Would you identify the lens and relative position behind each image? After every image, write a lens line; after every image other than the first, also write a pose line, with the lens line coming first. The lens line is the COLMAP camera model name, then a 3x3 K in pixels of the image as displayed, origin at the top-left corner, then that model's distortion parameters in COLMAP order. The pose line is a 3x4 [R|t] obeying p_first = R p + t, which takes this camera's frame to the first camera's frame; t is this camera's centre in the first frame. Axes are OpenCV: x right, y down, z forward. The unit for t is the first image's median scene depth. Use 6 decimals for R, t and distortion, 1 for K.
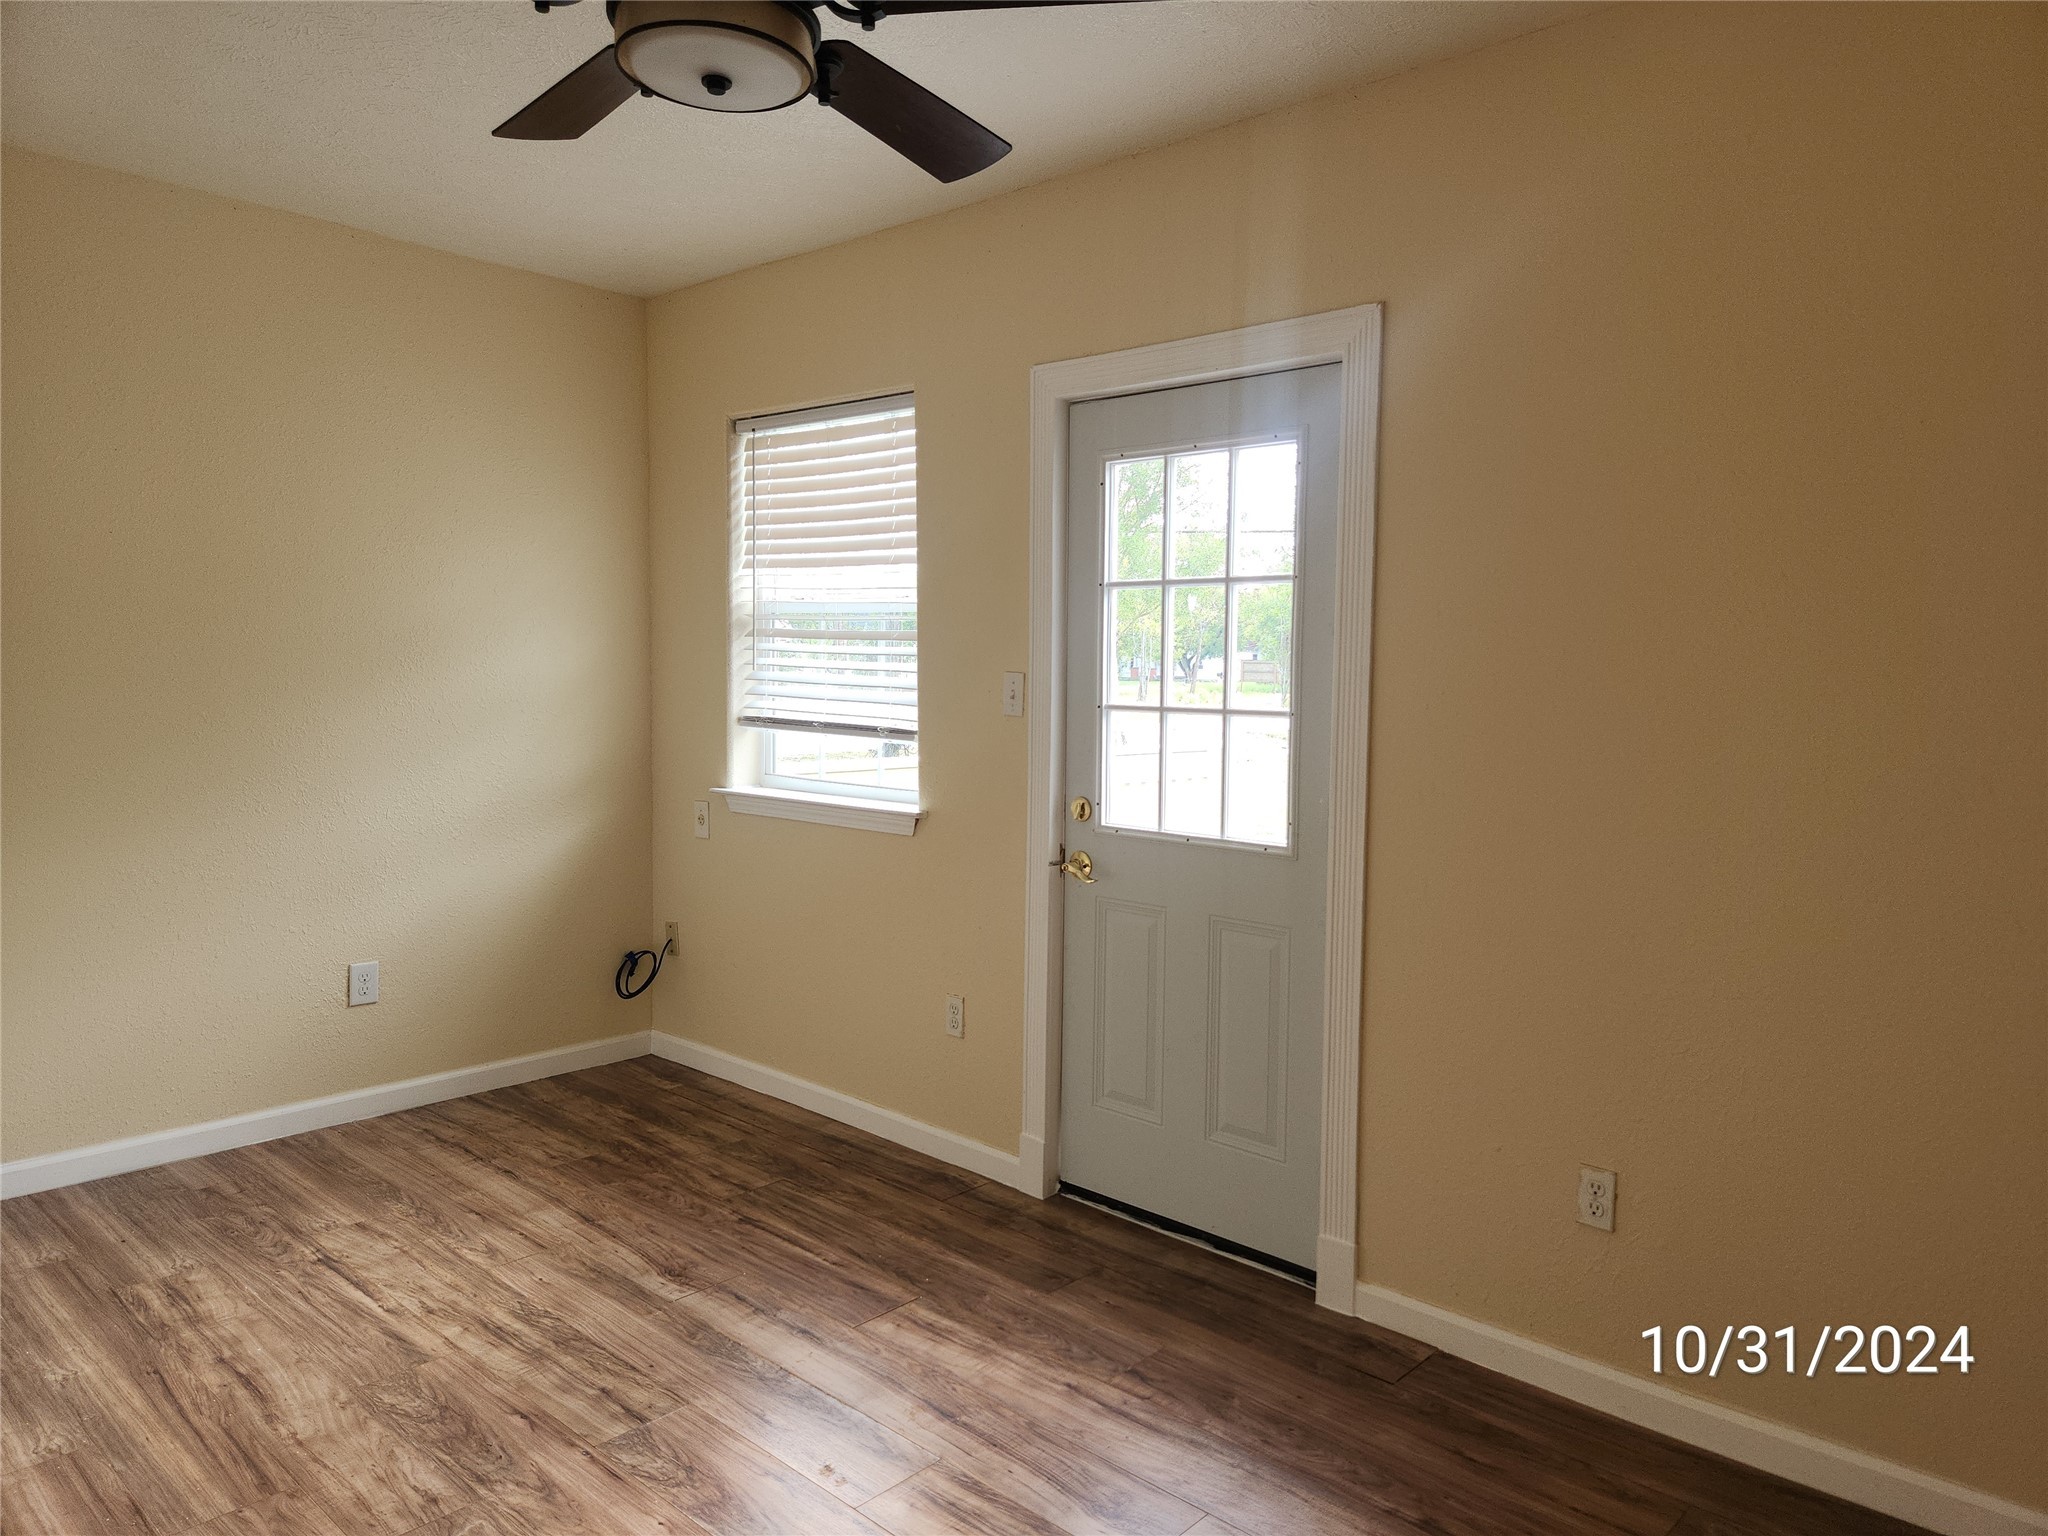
lens RADIAL K [[1381.6, 0, 1042.6], [0, 1381.6, 766.5], [0, 0, 1]] dist [0.069683, -0.062933]
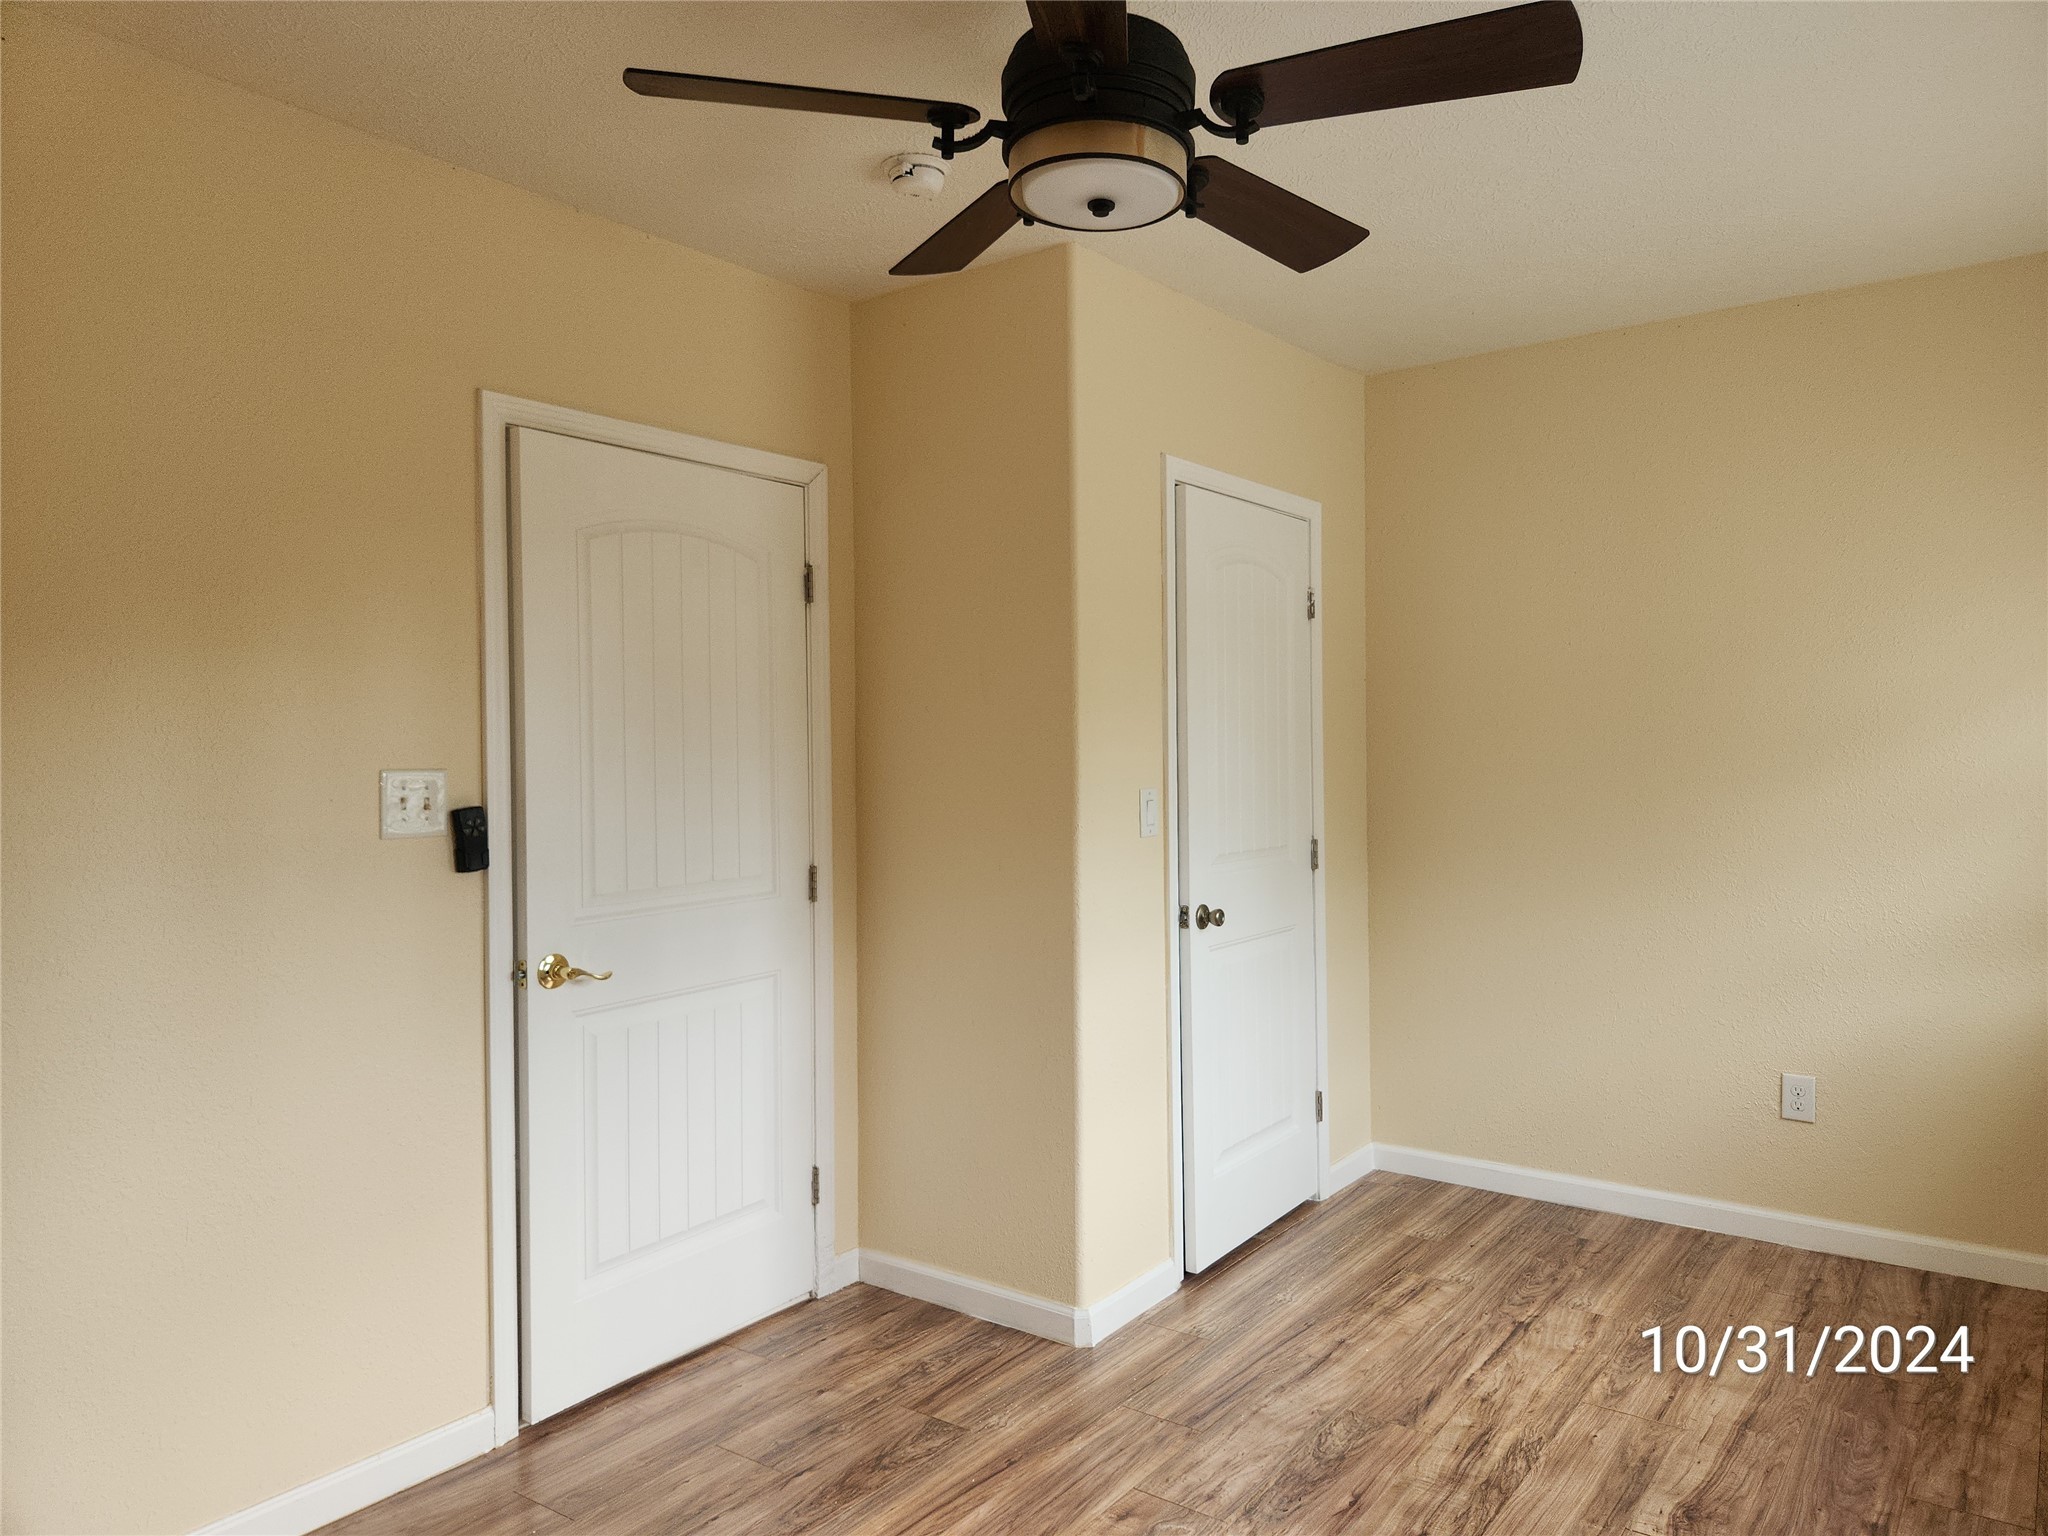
lens RADIAL K [[1381.6, 0, 1042.6], [0, 1381.6, 766.5], [0, 0, 1]] dist [0.069683, -0.062933]
pose [[0.109809, -0.005306, -0.993939, 0.465520], [-0.061113, 0.998058, -0.012080, -0.021760], [0.992072, 0.062069, 0.109271, 0.510574]]
